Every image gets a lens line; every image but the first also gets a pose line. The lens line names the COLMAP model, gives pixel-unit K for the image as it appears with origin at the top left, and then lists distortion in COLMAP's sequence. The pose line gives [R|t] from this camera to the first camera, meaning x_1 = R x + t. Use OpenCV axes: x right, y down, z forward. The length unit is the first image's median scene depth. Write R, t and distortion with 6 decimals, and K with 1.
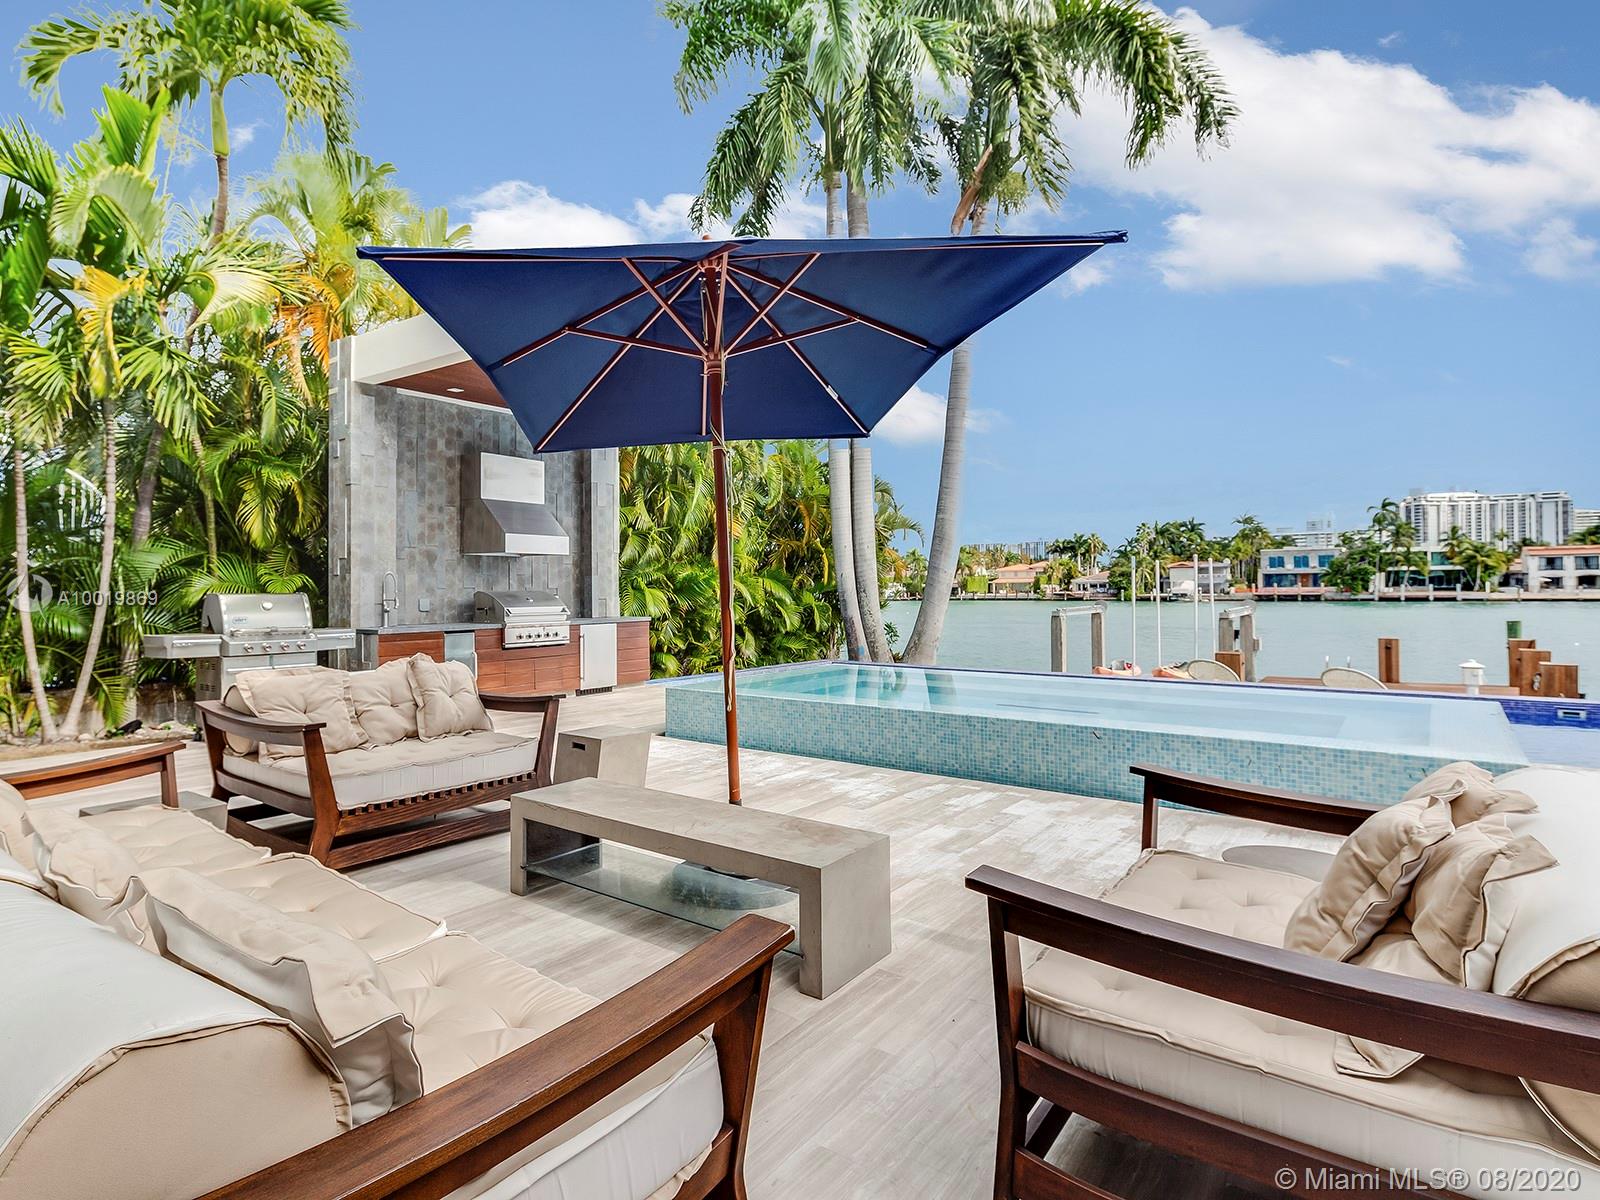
lens RADIAL K [[873.3, 0, 682.9], [0, 873.3, 575.2], [0, 0, 1]] dist [0.009906, -0.006211]
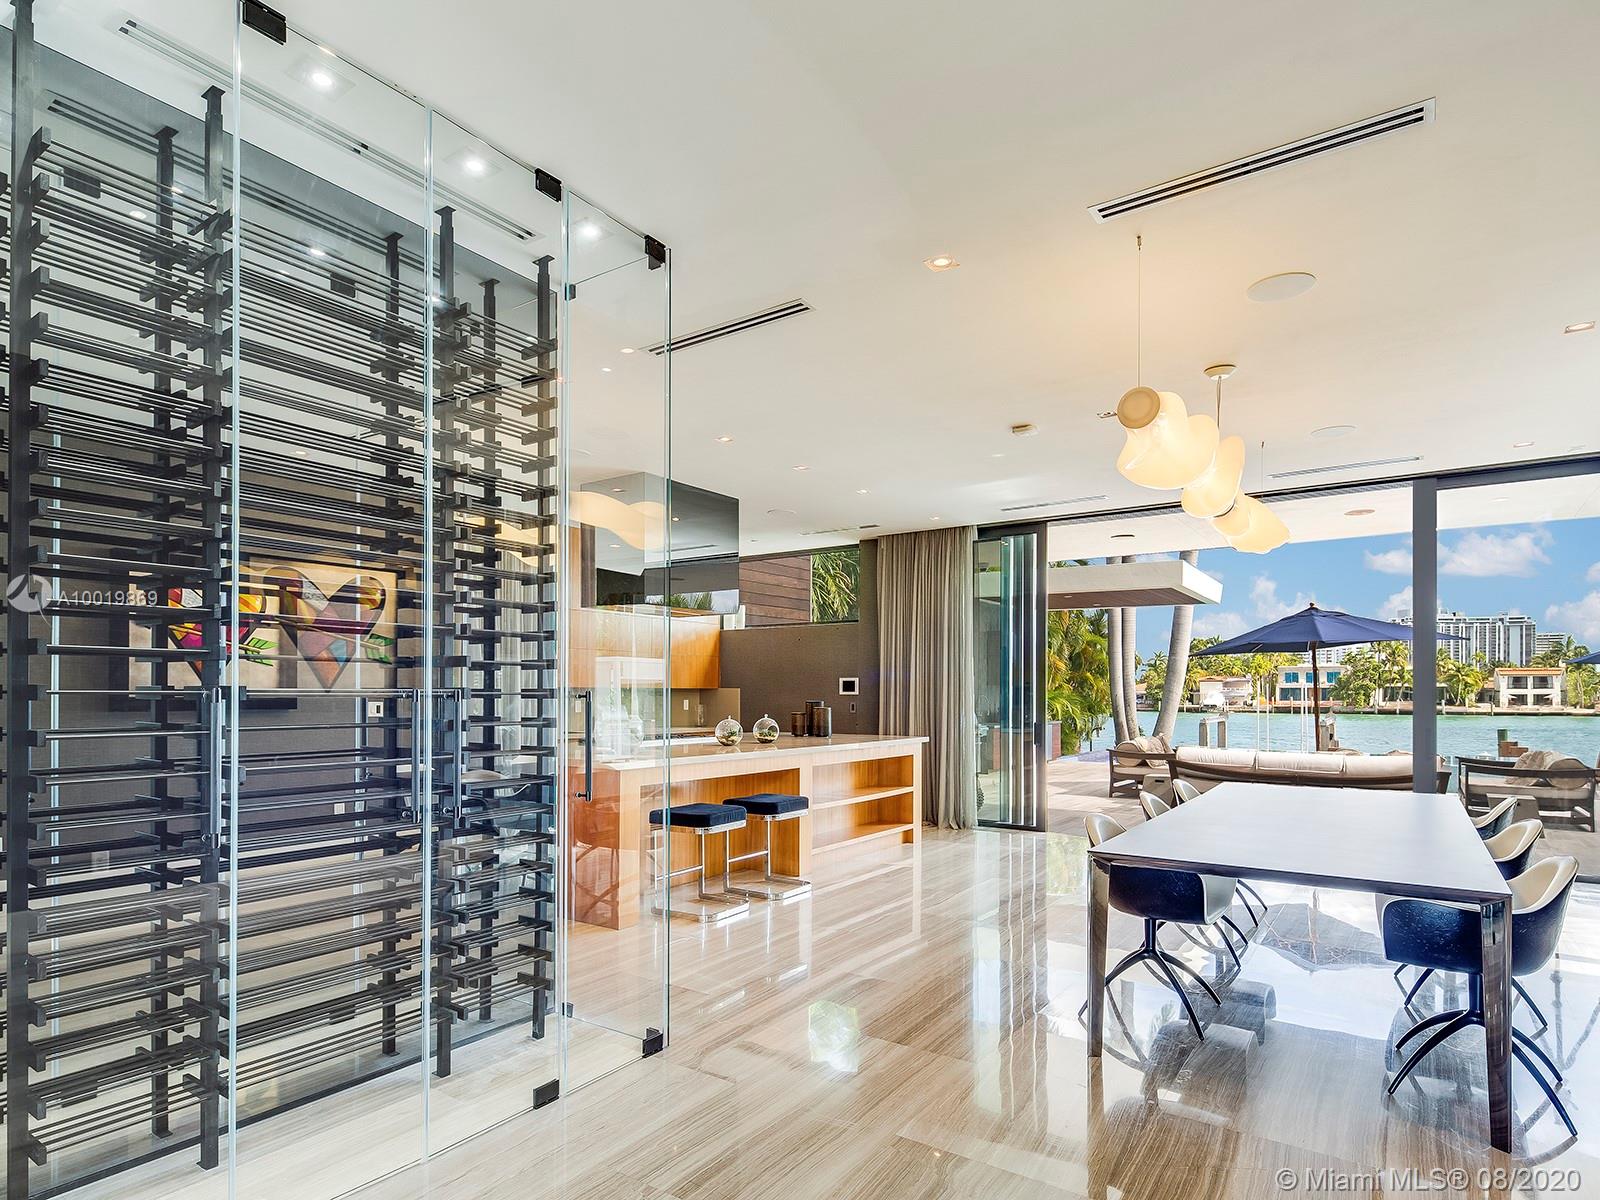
lens RADIAL K [[866.1, 0, 804.5], [0, 866.1, 683.6], [0, 0, 1]] dist [0.001949, -0.005073]
pose [[0.995580, 0.012869, 0.093028, -0.512674], [-0.013107, 0.999912, 0.001949, -0.016868], [-0.092995, -0.003160, 0.995662, -0.484052]]
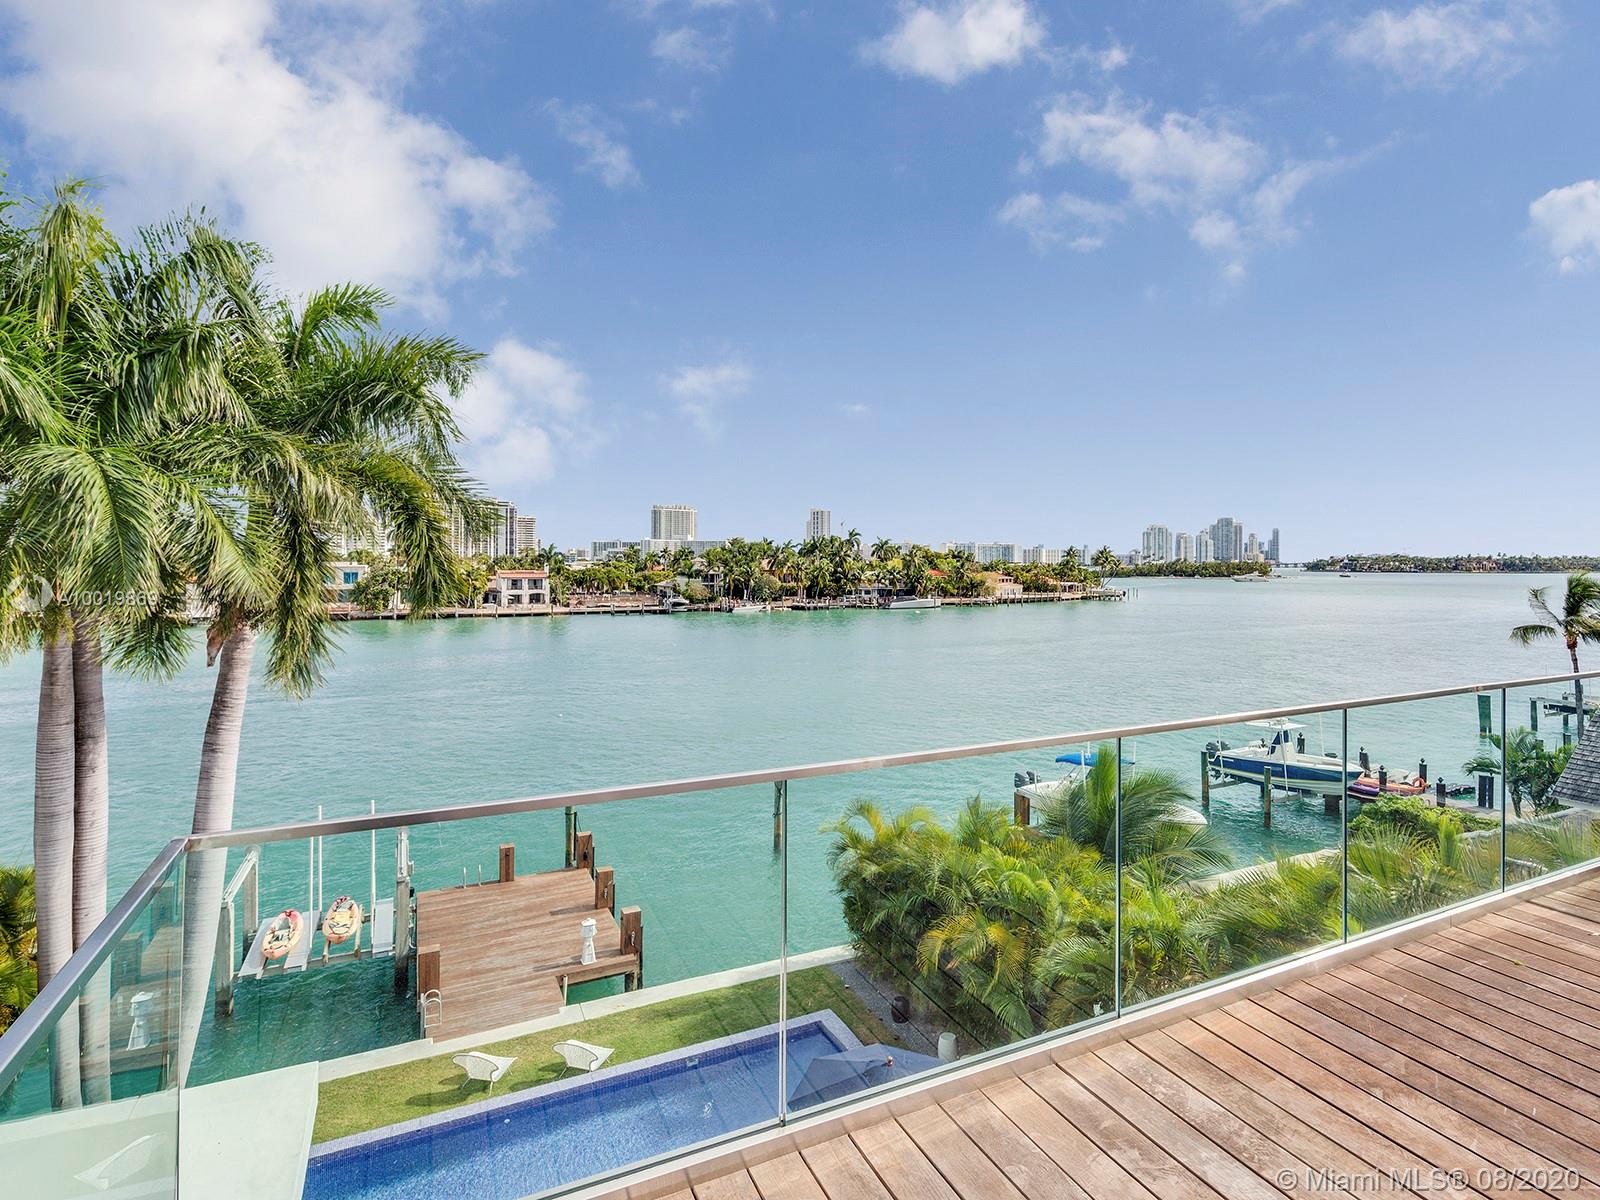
lens RADIAL K [[873.3, 0, 884.5], [0, 873.3, 526.9], [0, 0, 1]] dist [0.009906, -0.006211]
pose [[0.365942, 0.036950, 0.929904, -0.318197], [-0.007033, 0.999293, -0.036940, -0.503496], [-0.930611, 0.006978, 0.365943, -0.017582]]
